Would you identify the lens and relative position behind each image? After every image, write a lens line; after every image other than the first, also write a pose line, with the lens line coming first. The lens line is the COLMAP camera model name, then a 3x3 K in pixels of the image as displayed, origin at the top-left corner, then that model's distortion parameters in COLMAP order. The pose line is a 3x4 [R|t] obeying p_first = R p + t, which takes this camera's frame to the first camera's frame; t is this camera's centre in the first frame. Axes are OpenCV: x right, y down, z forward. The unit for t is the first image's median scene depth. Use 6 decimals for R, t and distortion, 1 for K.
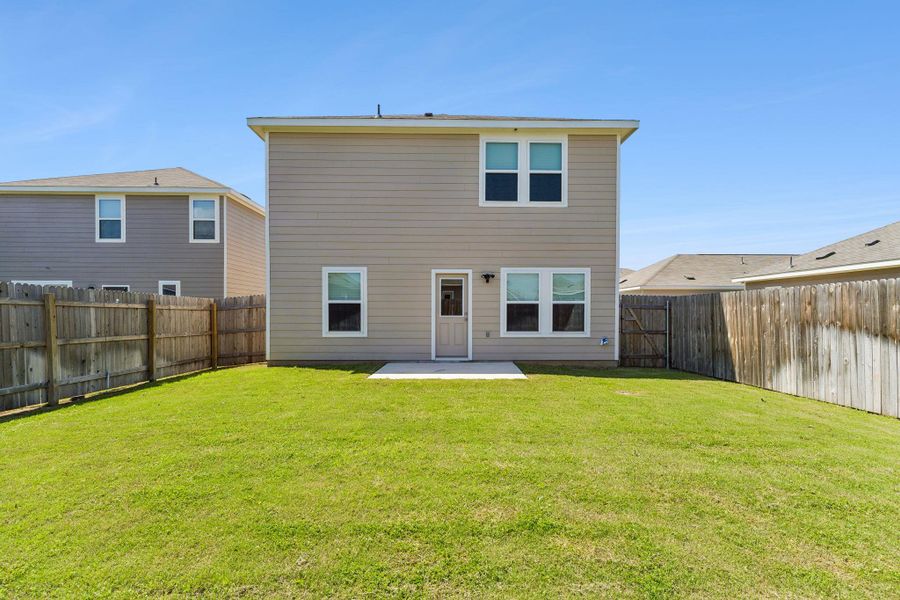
lens RADIAL K [[413.8, 0, 450.5], [0, 413.8, 312.3], [0, 0, 1]] dist [-0.000454, -0.000024]
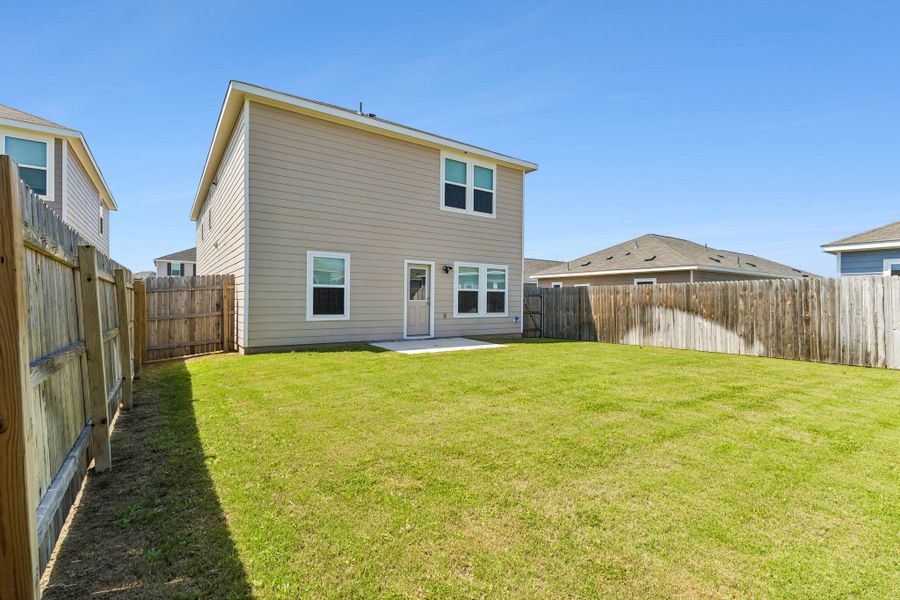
lens RADIAL K [[405.7, 0, 450.0], [0, 405.7, 300.0], [0, 0, 1]] dist [-0.000247, 0.000083]
pose [[0.831835, 0.005155, 0.554998, -0.563961], [-0.006559, 0.999978, 0.000542, 0.006455], [-0.554984, -0.004092, 0.831851, -0.001223]]
